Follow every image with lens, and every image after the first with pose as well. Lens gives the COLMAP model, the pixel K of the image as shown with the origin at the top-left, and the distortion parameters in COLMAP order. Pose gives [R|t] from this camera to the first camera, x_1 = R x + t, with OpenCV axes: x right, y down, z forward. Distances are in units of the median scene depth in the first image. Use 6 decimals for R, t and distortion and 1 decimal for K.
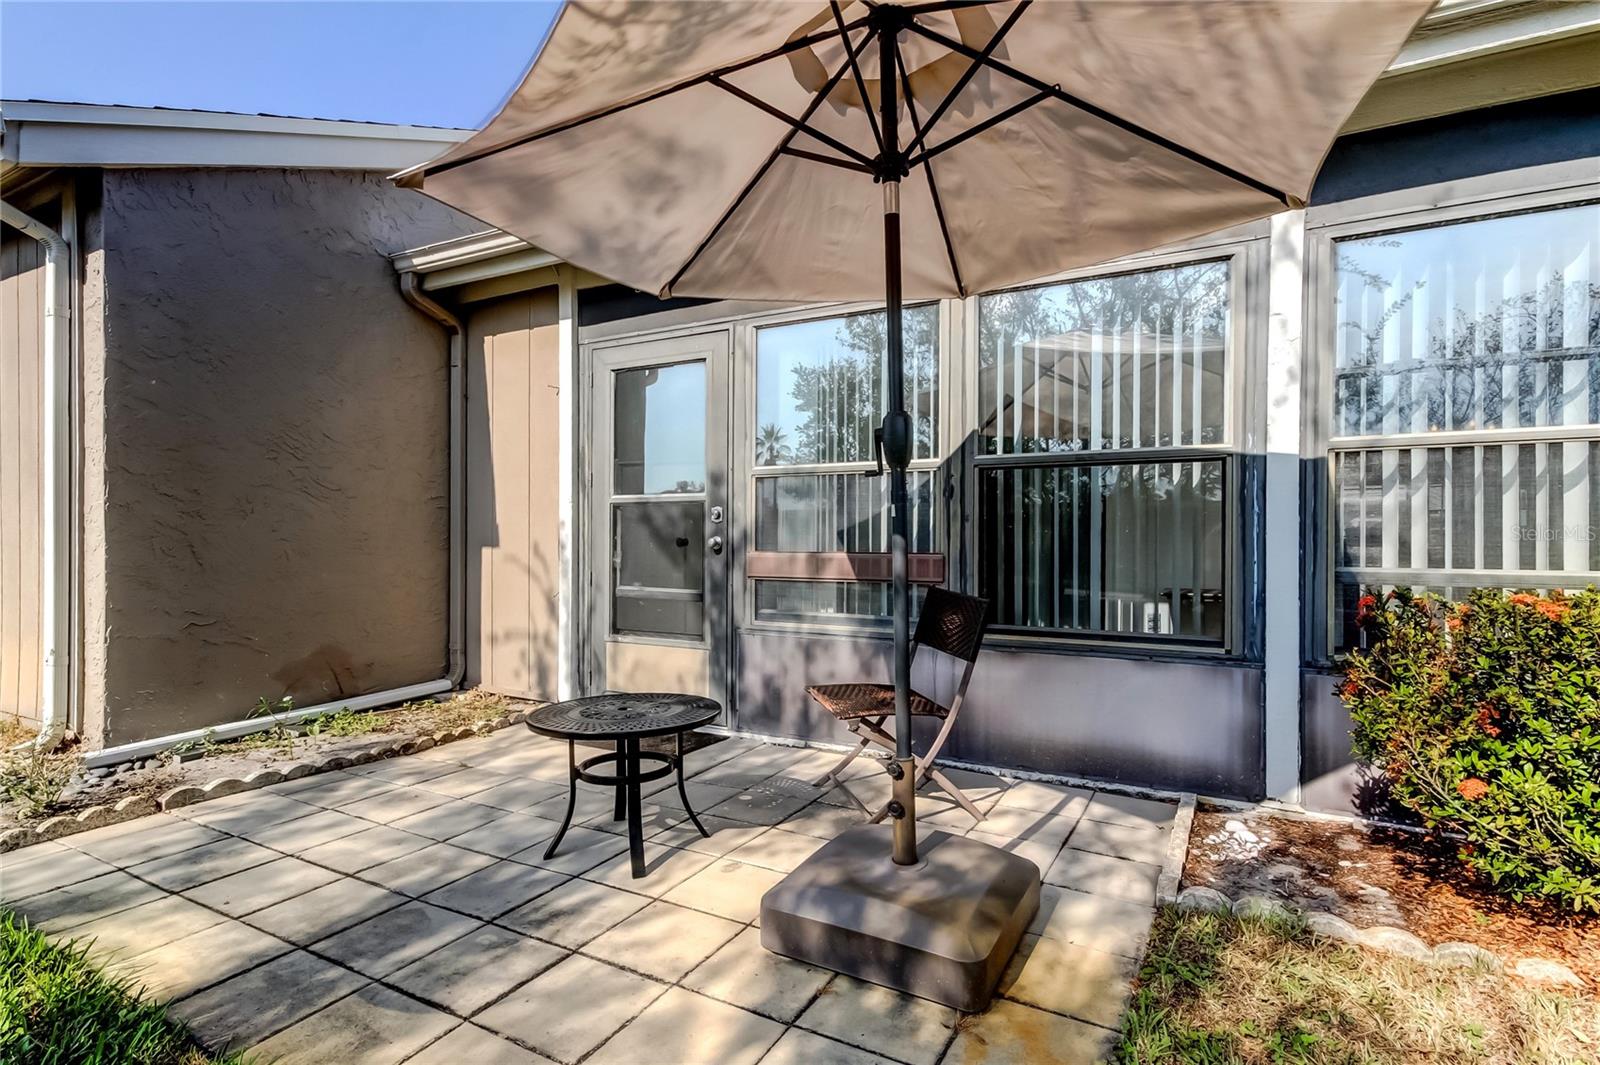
lens RADIAL K [[782.1, 0, 800.0], [0, 782.1, 532.5], [0, 0, 1]] dist [-0.000061, 0.000003]
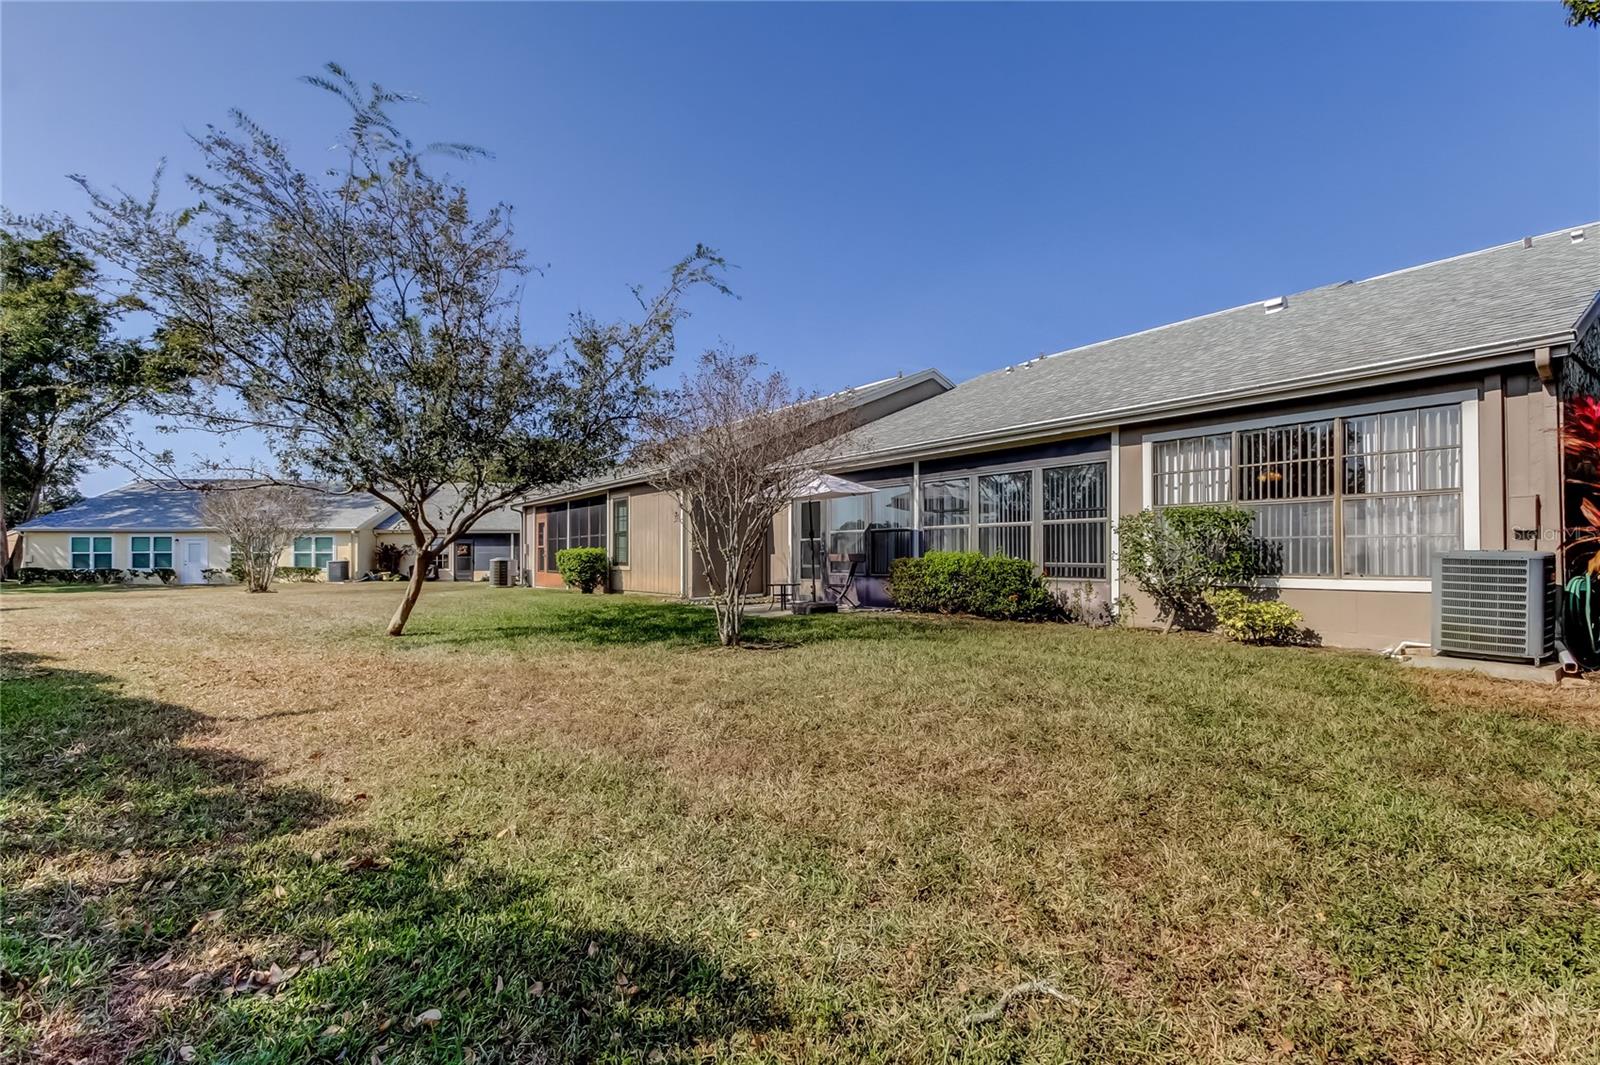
lens RADIAL K [[736.9, 0, 802.9], [0, 736.9, 554.7], [0, 0, 1]] dist [0.001237, 0.000226]
pose [[0.901599, -0.005658, -0.432537, 1.296425], [0.006853, 0.999976, 0.001205, 0.021012], [0.432519, -0.004051, 0.901616, -2.138123]]
